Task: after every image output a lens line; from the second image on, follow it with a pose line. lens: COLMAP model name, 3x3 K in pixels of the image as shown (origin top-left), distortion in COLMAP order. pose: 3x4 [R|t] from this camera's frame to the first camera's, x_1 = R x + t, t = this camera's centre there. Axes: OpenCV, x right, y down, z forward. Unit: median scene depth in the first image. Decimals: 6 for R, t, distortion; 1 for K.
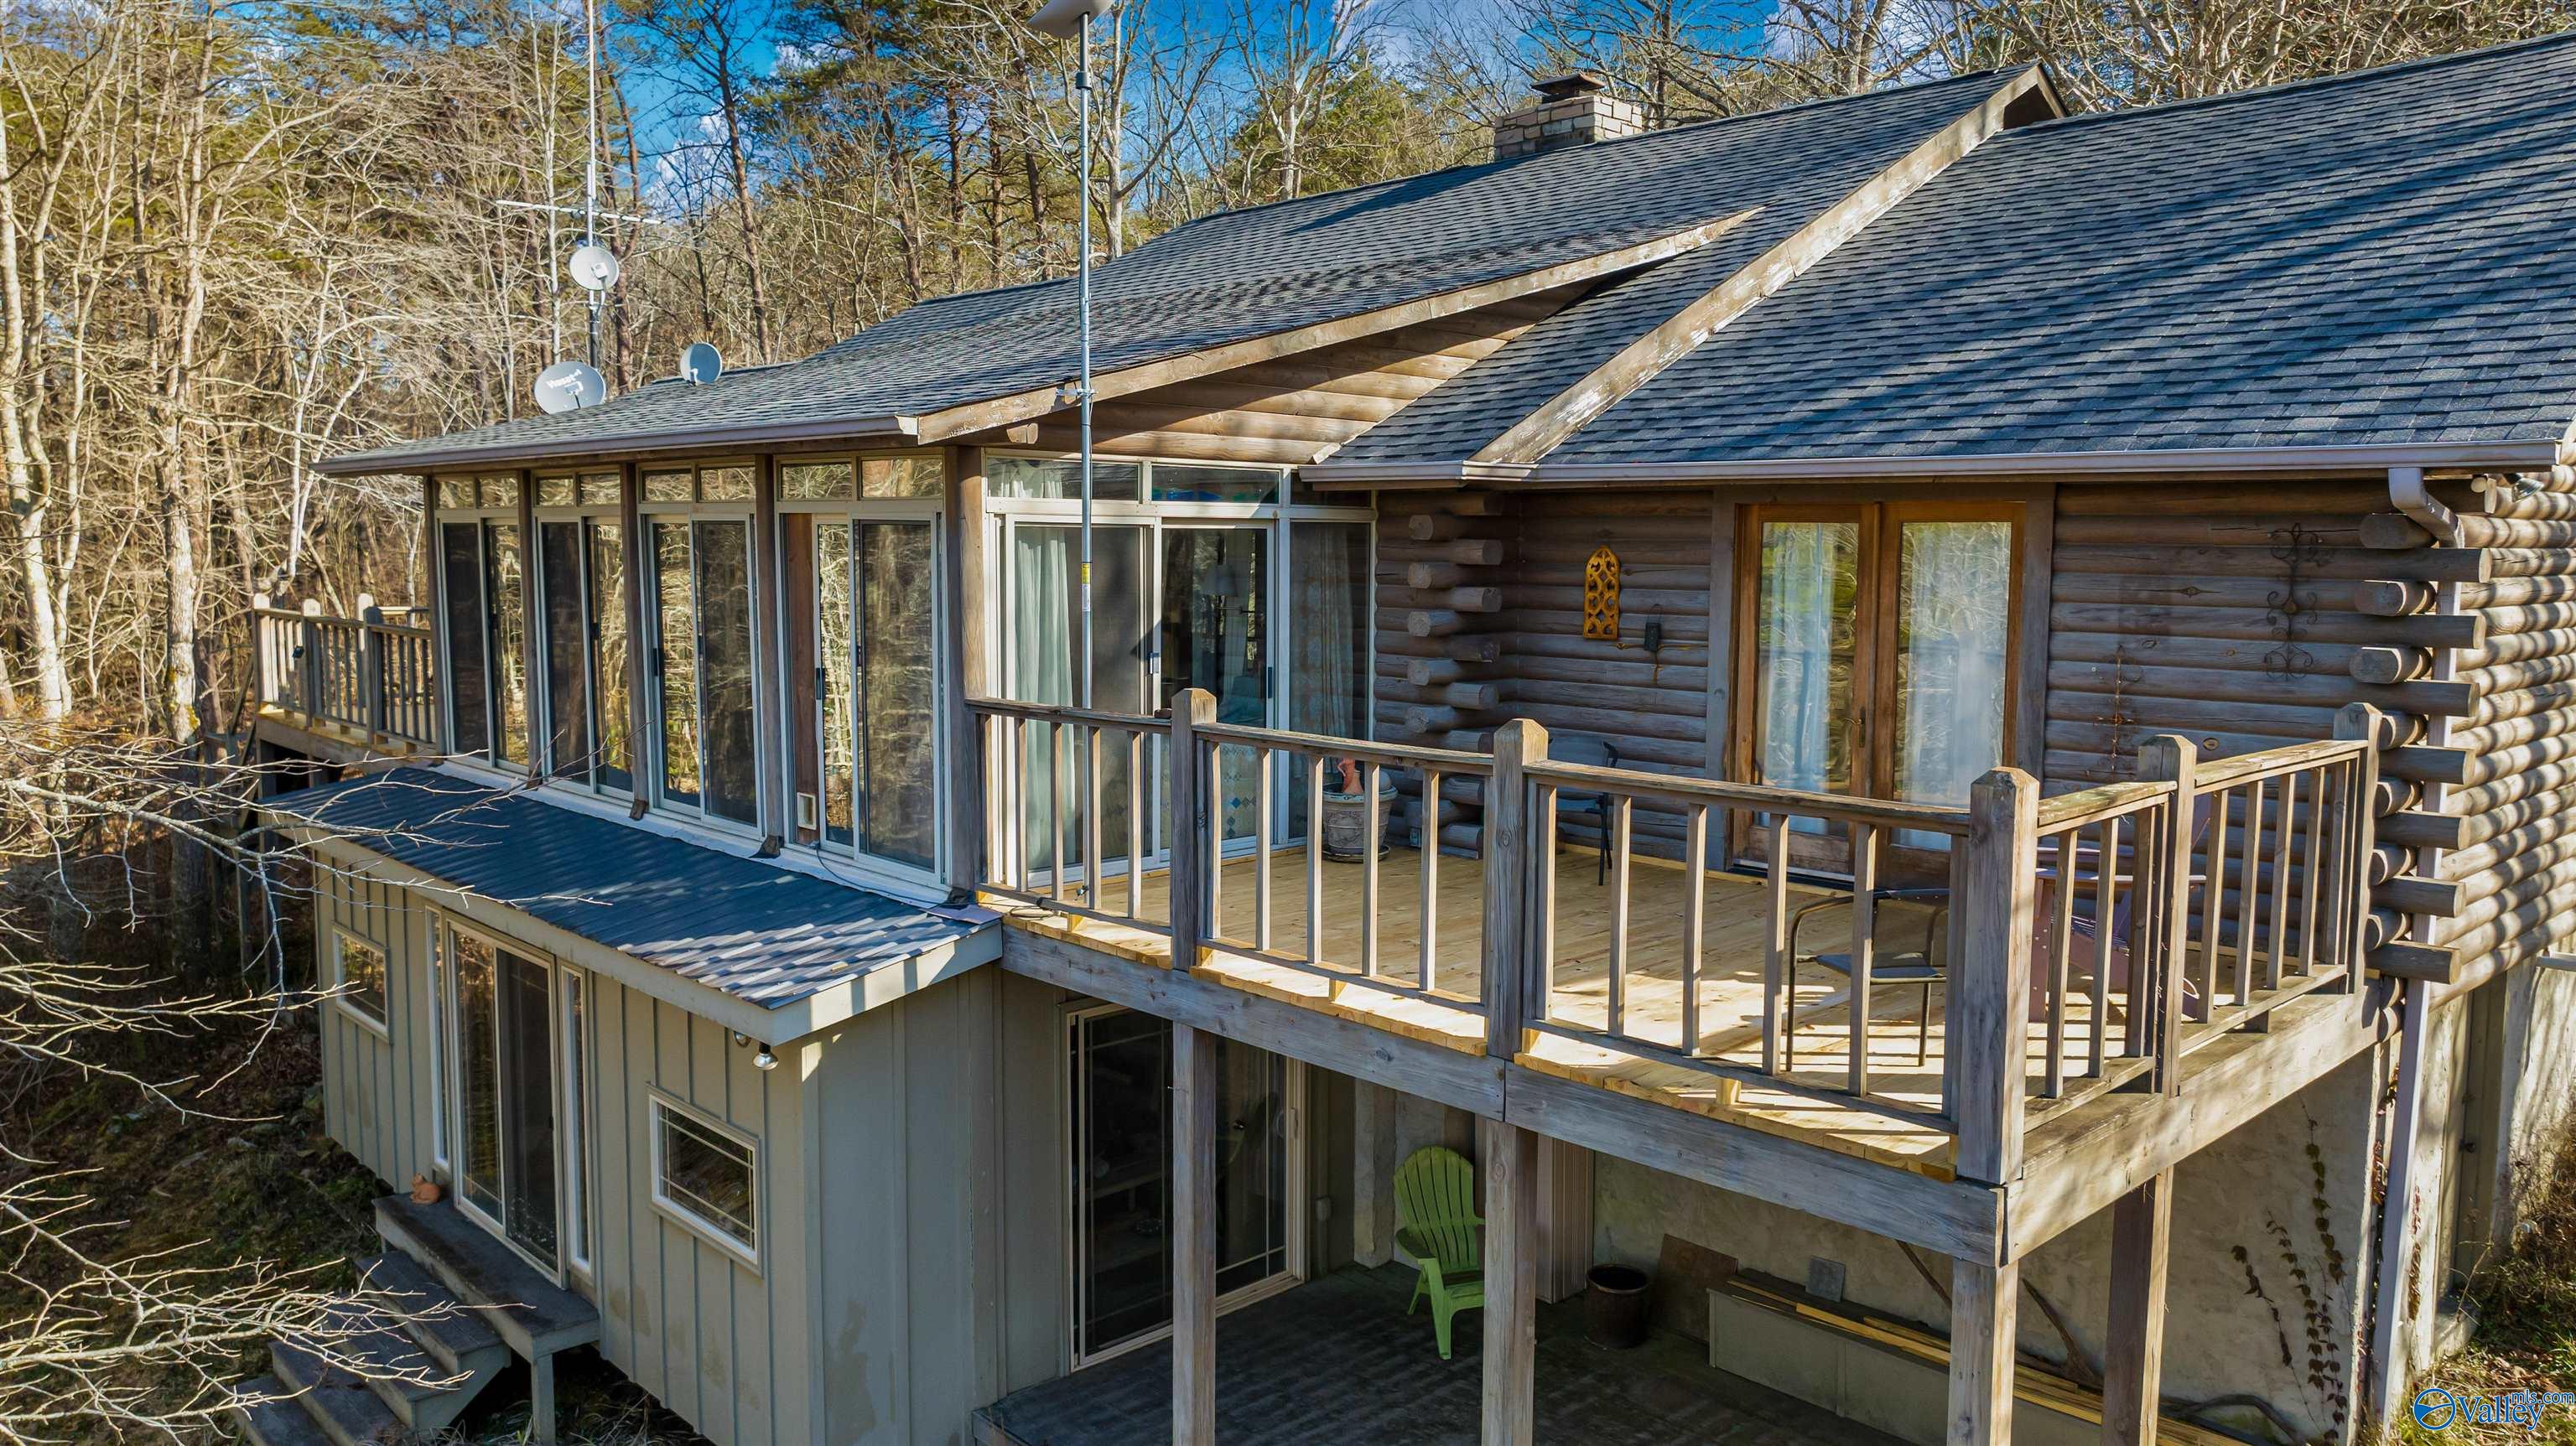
lens RADIAL K [[1808.2, 0, 1279.4], [0, 1808.2, 729.9], [0, 0, 1]] dist [-0.005603, 0.005162]
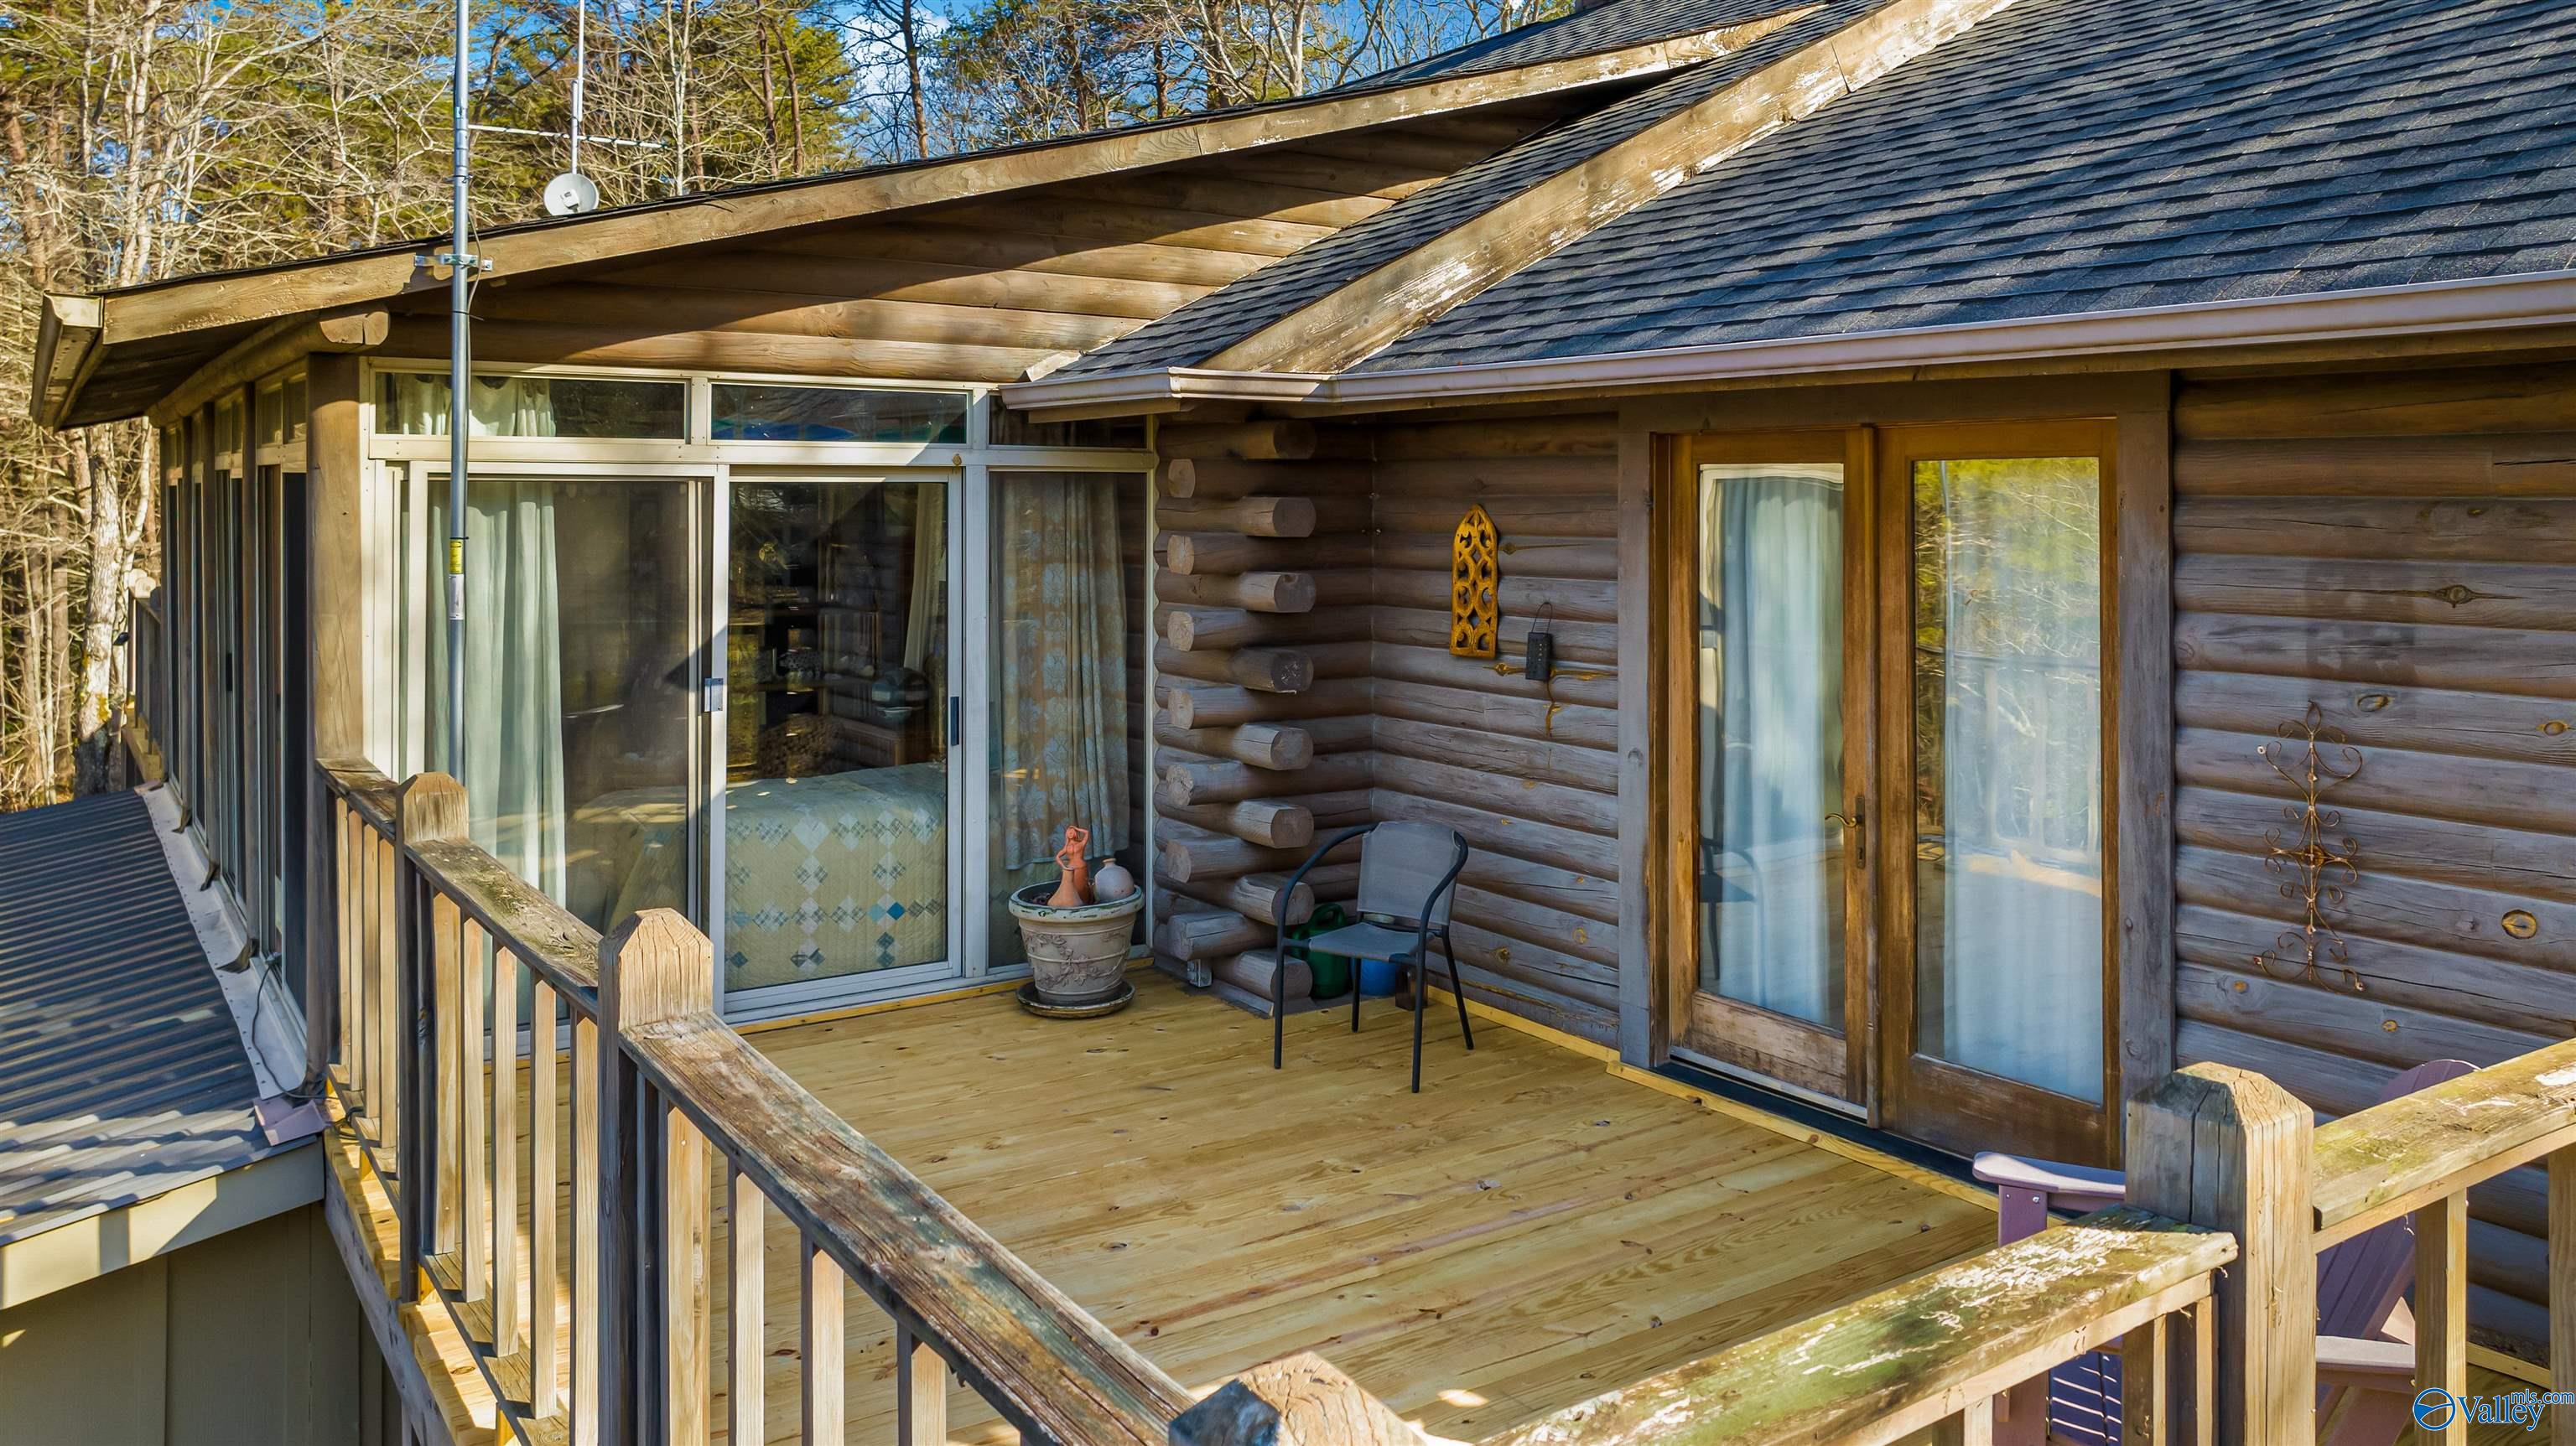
lens RADIAL K [[1808.2, 0, 1326.7], [0, 1808.2, 500.9], [0, 0, 1]] dist [-0.005603, 0.005162]
pose [[0.985193, -0.005925, -0.171344, 0.248284], [-0.012007, 0.994564, -0.103432, -0.041196], [0.171026, 0.103958, 0.979767, 0.407979]]
